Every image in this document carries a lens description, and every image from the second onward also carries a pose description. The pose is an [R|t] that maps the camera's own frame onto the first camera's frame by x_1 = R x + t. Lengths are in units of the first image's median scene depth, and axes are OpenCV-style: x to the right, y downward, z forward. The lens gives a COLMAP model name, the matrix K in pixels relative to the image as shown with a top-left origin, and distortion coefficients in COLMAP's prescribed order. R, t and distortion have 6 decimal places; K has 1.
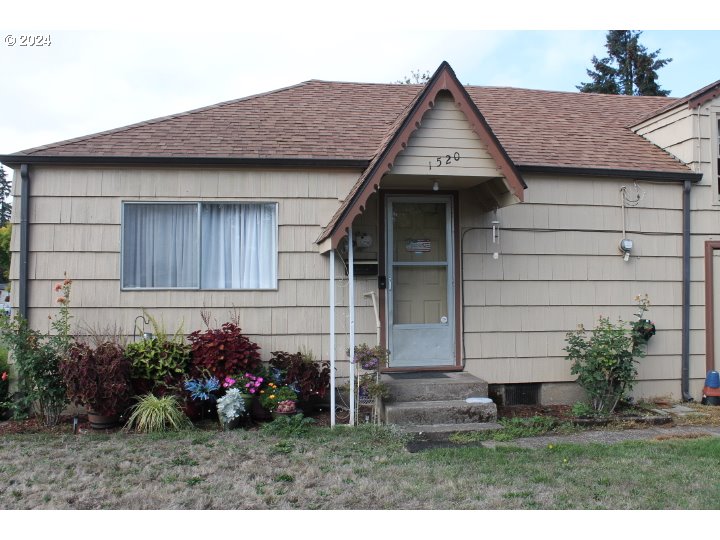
lens RADIAL K [[679.4, 0, 361.7], [0, 679.4, 270.1], [0, 0, 1]] dist [-0.096904, 0.000000]
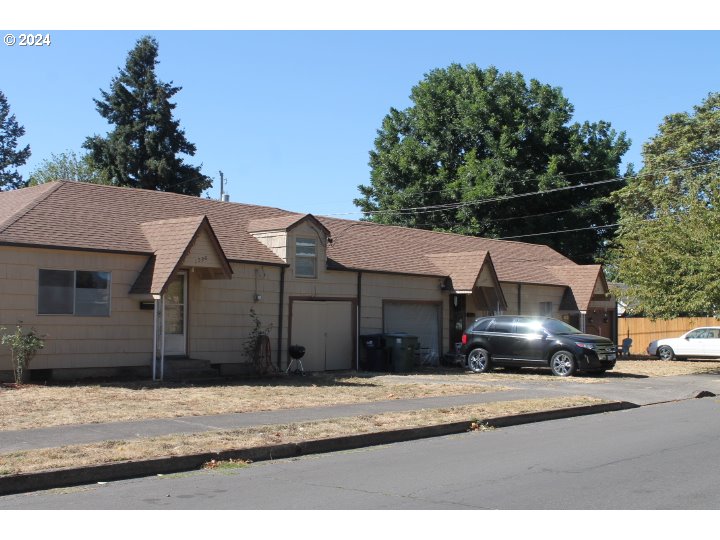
lens RADIAL K [[870.6, 0, 357.7], [0, 870.6, 264.4], [0, 0, 1]] dist [-0.040584, 0.000000]
pose [[0.778377, 0.051033, 0.625719, -1.136923], [-0.030689, 0.998592, -0.043268, -0.035418], [-0.627046, 0.014476, 0.778848, -1.406897]]
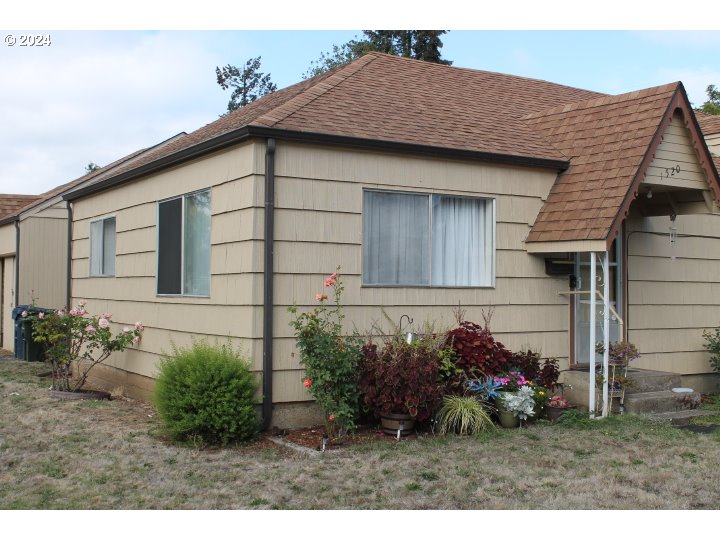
lens RADIAL K [[870.6, 0, 361.6], [0, 870.6, 266.0], [0, 0, 1]] dist [-0.040584, 0.000000]
pose [[0.911690, 0.022179, 0.410280, -0.814764], [-0.025901, 0.999658, 0.003516, -0.001690], [-0.410062, -0.013832, 0.911953, -0.068503]]
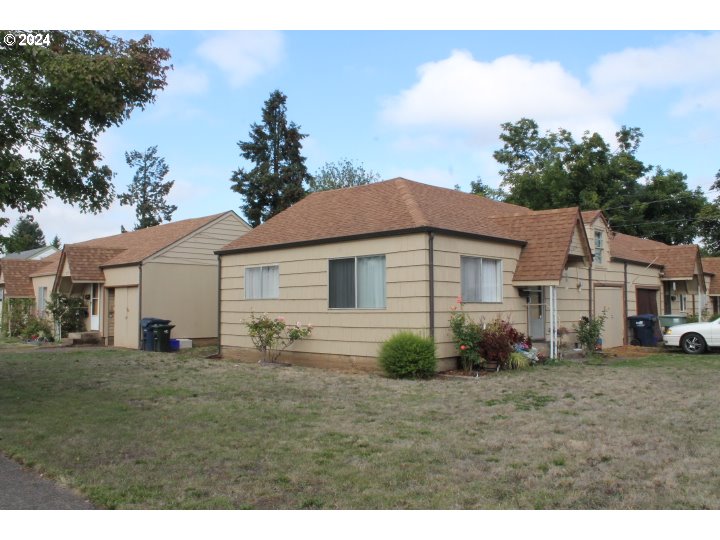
lens RADIAL K [[610.6, 0, 351.3], [0, 610.6, 263.0], [0, 0, 1]] dist [-0.152362, 0.119501]
pose [[0.782538, 0.048019, 0.620748, -1.609331], [-0.022105, 0.998536, -0.049377, 0.009588], [-0.622210, 0.024918, 0.782454, -0.139782]]
